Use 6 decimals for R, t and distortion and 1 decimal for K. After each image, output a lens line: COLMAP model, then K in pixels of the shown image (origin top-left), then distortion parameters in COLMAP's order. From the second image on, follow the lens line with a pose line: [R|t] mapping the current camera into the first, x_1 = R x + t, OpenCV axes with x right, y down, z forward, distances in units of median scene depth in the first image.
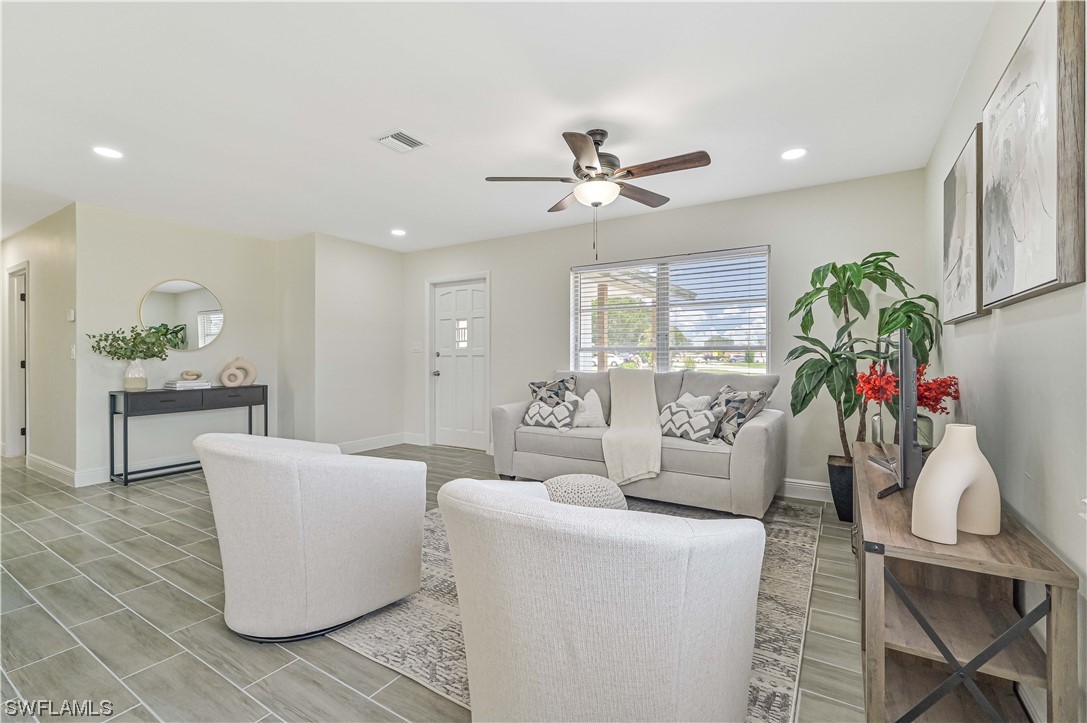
lens RADIAL K [[482.8, 0, 543.5], [0, 482.8, 361.5], [0, 0, 1]] dist [0.001139, 0.000401]
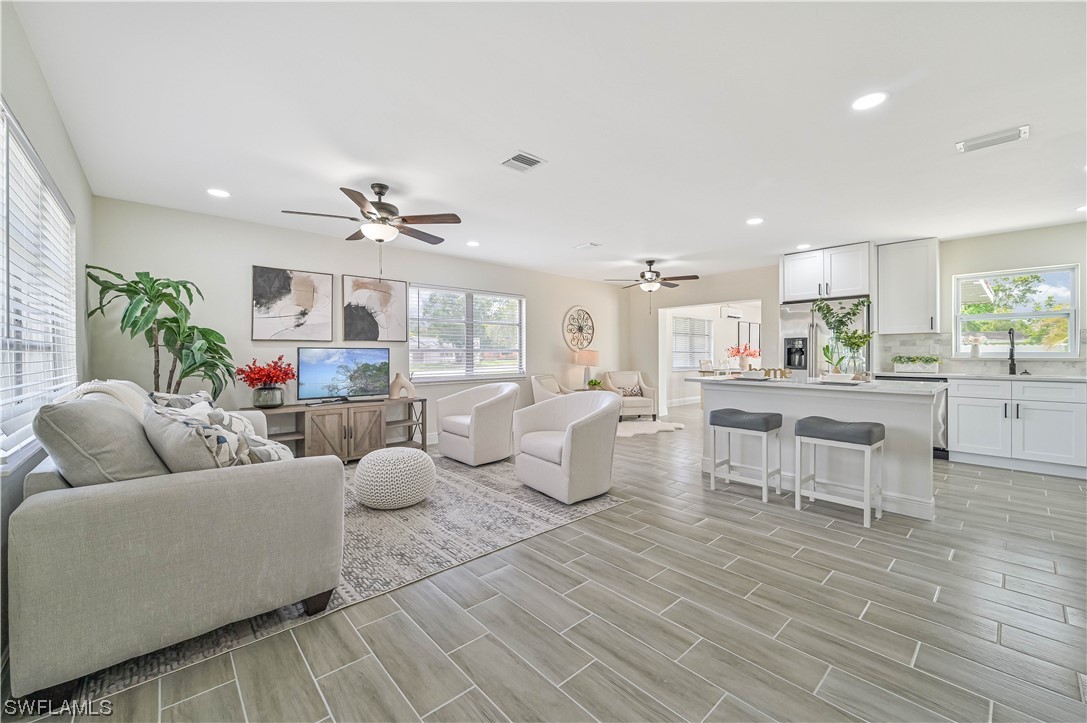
lens RADIAL K [[429.0, 0, 545.3], [0, 429.0, 353.6], [0, 0, 1]] dist [-0.001407, 0.000127]
pose [[-0.963480, 0.004458, 0.267743, -0.410744], [0.007190, 0.999932, 0.009222, -0.019442], [-0.267683, 0.010810, -0.963446, 1.303190]]
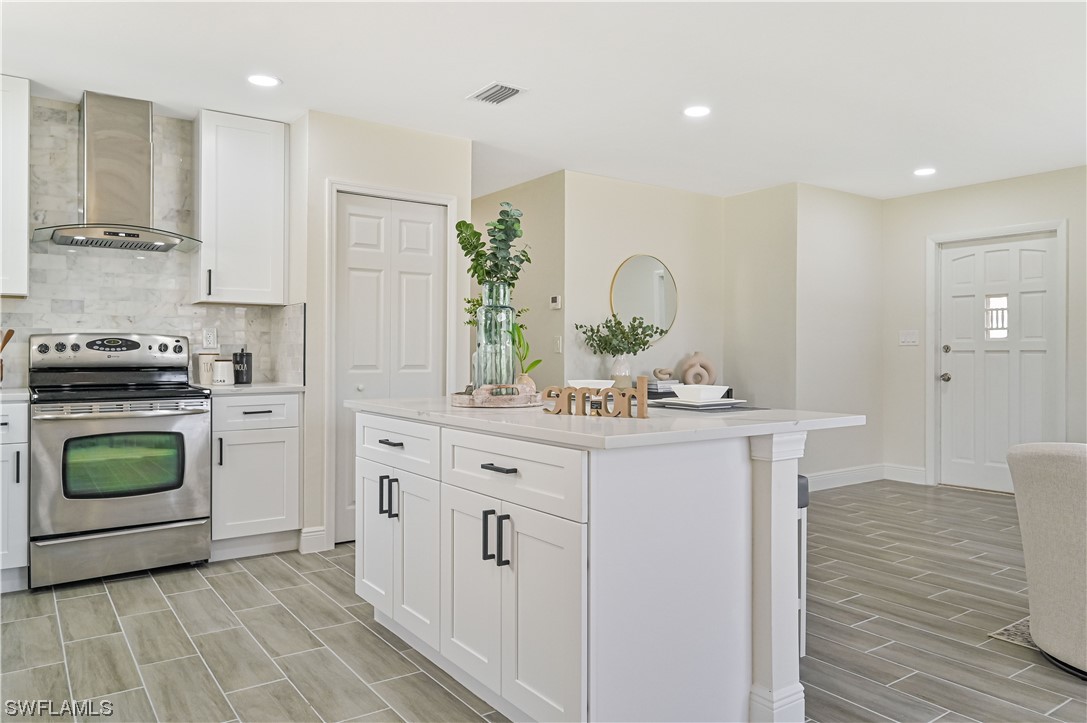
lens RADIAL K [[760.5, 0, 546.3], [0, 760.5, 354.7], [0, 0, 1]] dist [0.001287, 0.001660]
pose [[0.925173, 0.006173, -0.379496, -0.455673], [-0.008873, 0.999946, -0.005367, 0.005274], [0.379443, 0.008333, 0.925178, -0.245707]]
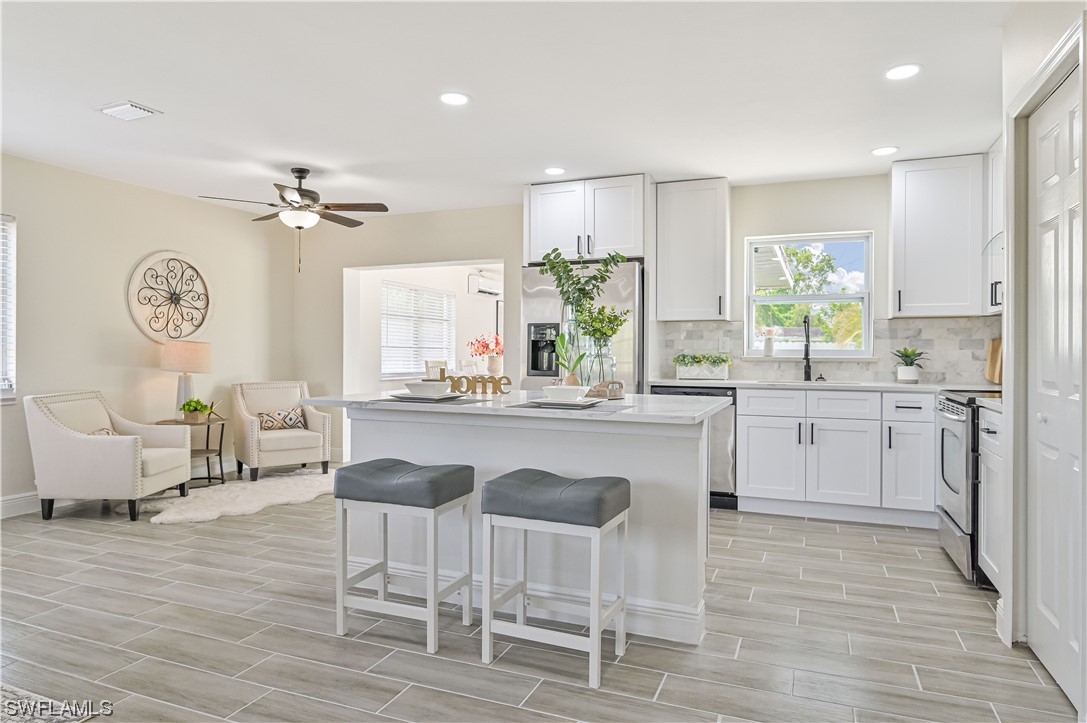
lens RADIAL K [[666.8, 0, 546.8], [0, 666.8, 350.8], [0, 0, 1]] dist [-0.000372, 0.000844]
pose [[-0.983782, -0.002085, -0.179357, -0.573557], [-0.003891, 0.999945, 0.009718, -0.012157], [0.179327, 0.010258, -0.983736, 1.052426]]
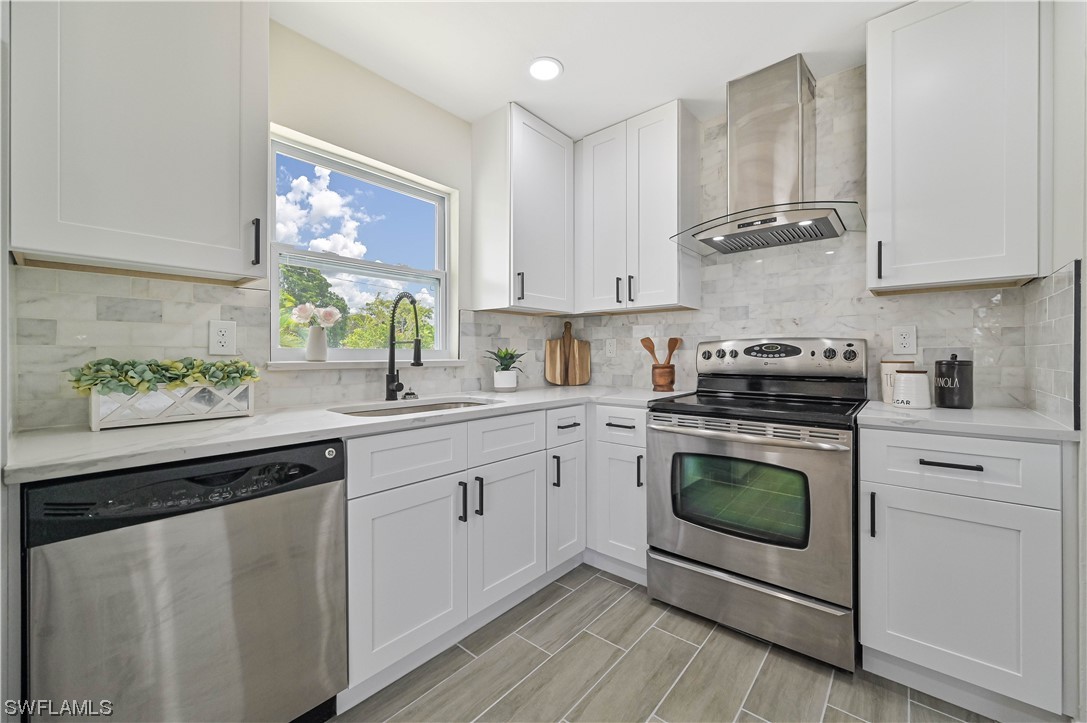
lens RADIAL K [[429.0, 0, 545.3], [0, 429.0, 353.6], [0, 0, 1]] dist [-0.001407, 0.000127]
pose [[-0.144860, -0.000081, -0.989452, -0.793002], [-0.009429, 0.999955, 0.001298, -0.002328], [0.989407, 0.009518, -0.144855, 0.239633]]
